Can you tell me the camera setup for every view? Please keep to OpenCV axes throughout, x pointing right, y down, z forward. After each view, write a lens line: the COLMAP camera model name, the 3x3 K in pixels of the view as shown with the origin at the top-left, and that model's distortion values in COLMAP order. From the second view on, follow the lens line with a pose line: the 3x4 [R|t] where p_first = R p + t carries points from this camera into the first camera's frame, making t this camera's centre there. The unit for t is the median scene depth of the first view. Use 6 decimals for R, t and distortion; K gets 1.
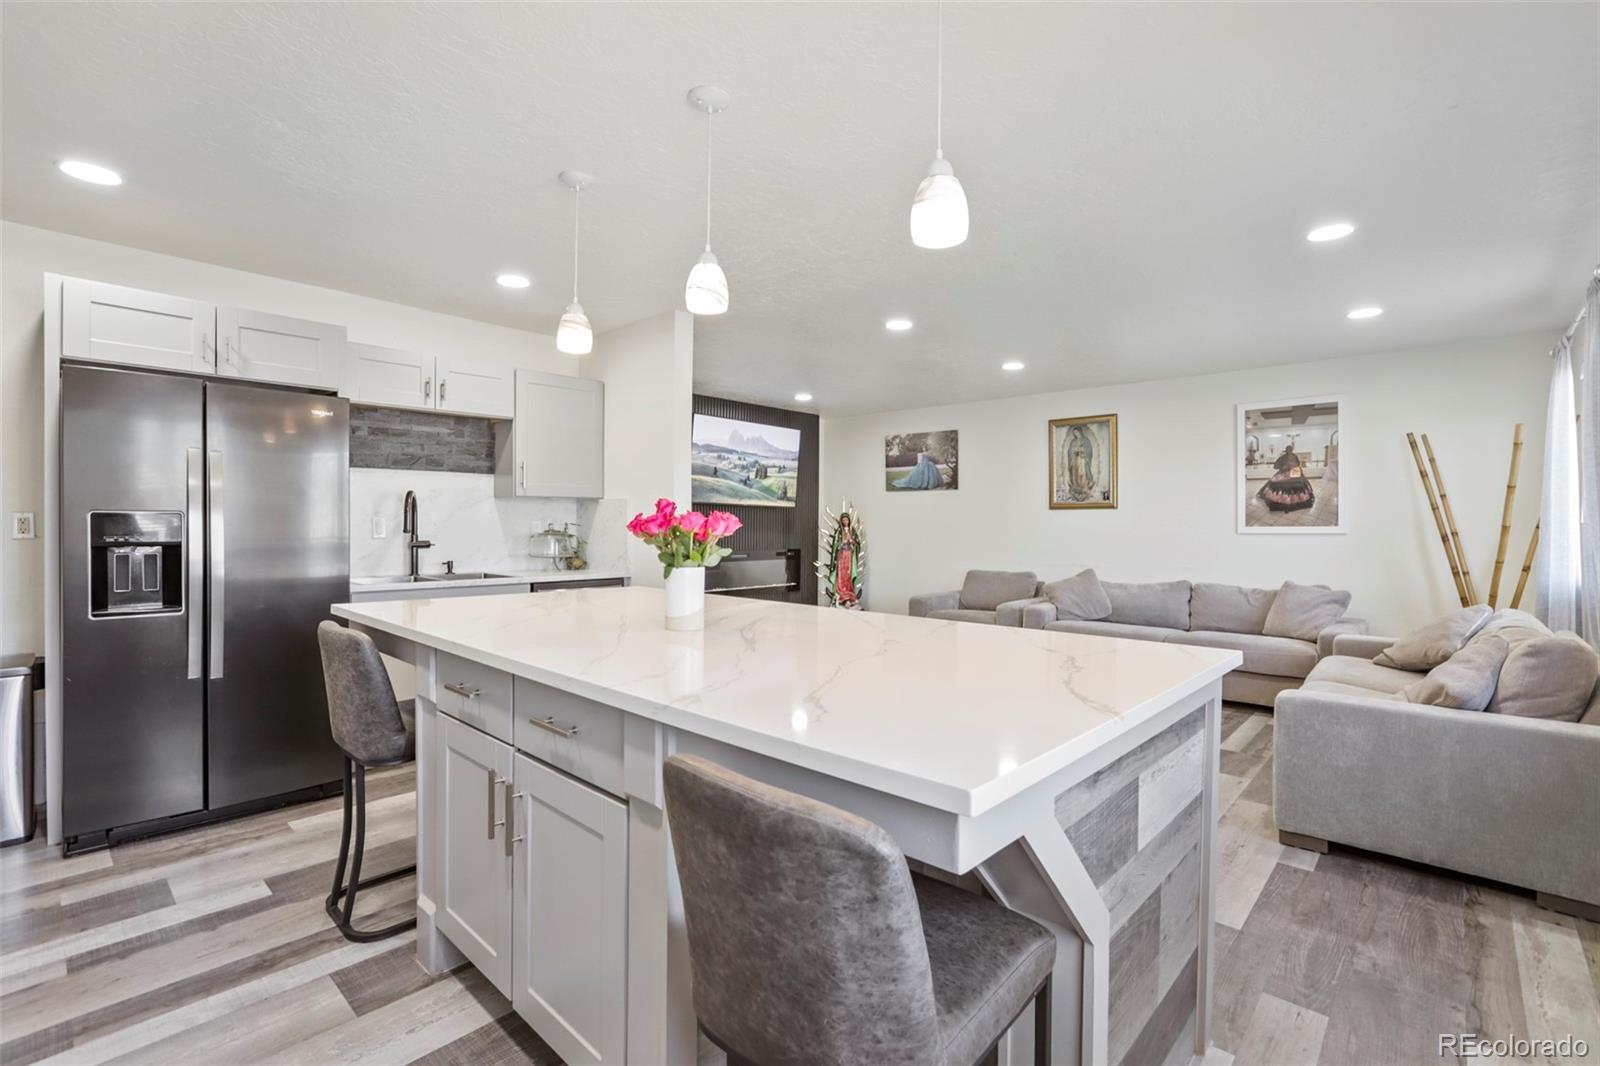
lens RADIAL K [[718.1, 0, 801.2], [0, 718.1, 529.9], [0, 0, 1]] dist [-0.025743, 0.010301]
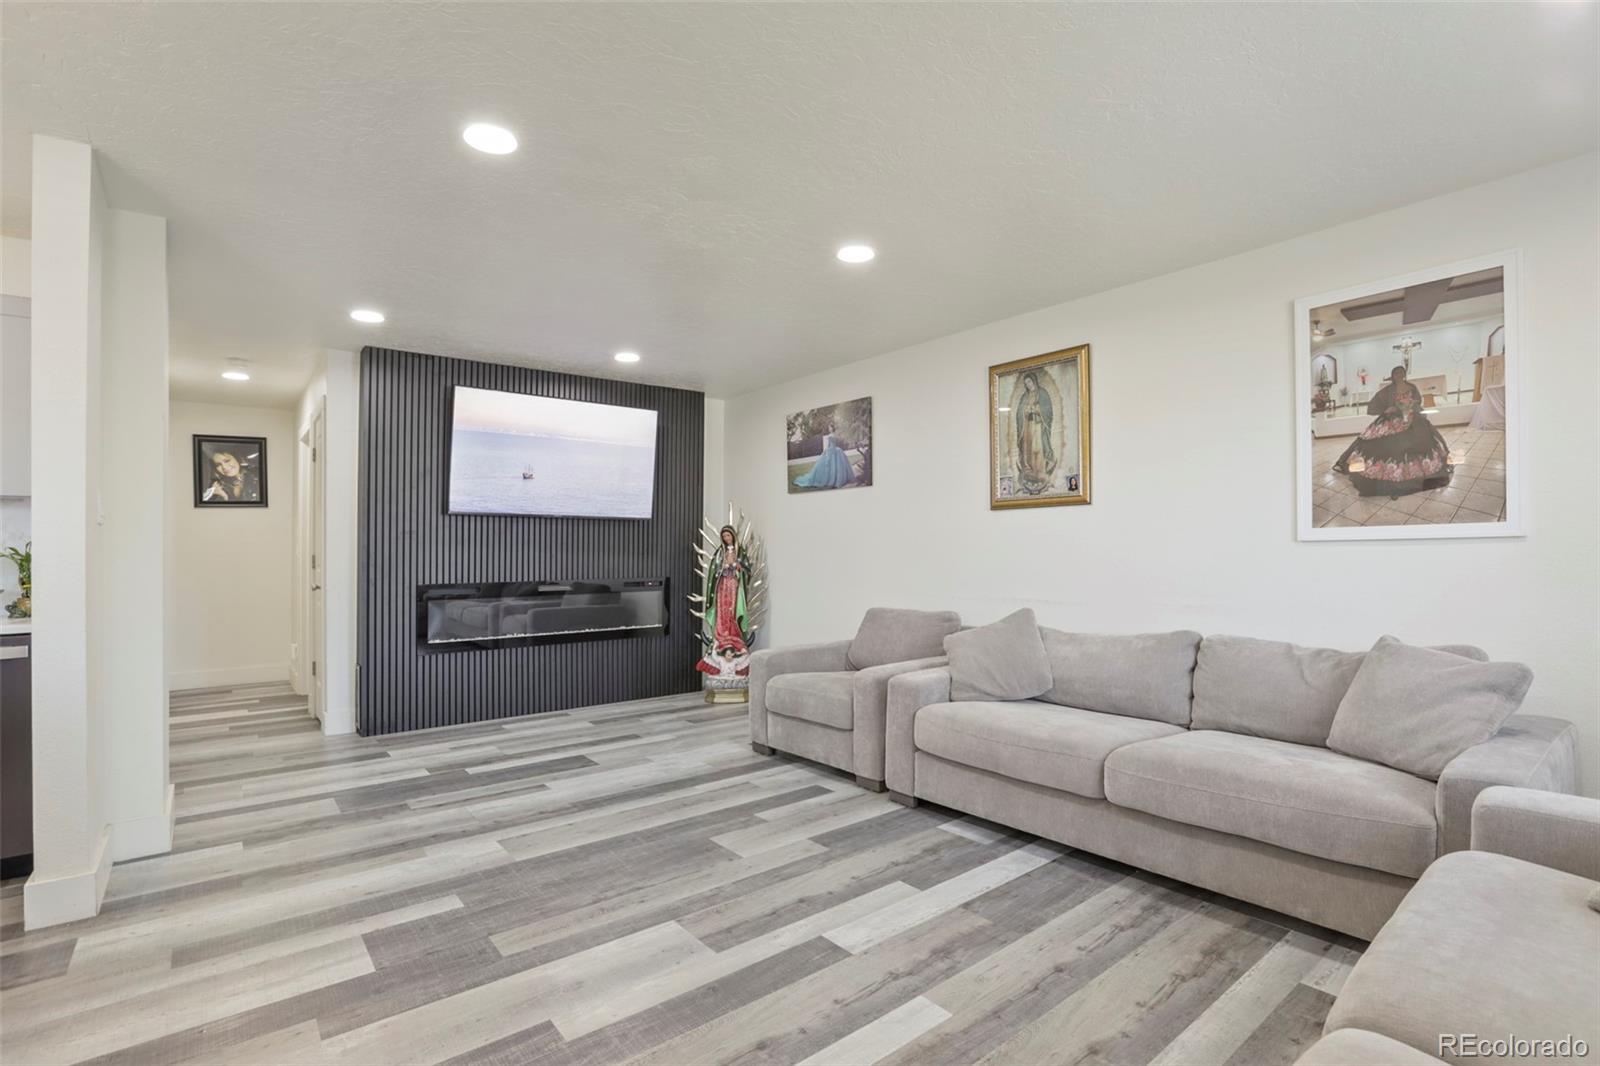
lens RADIAL K [[718.1, 0, 819.8], [0, 718.1, 560.5], [0, 0, 1]] dist [-0.025743, 0.010301]
pose [[0.988746, -0.011432, -0.149165, 0.336161], [0.011823, 0.999929, 0.001735, 0.014009], [0.149134, -0.003479, 0.988811, 0.417831]]
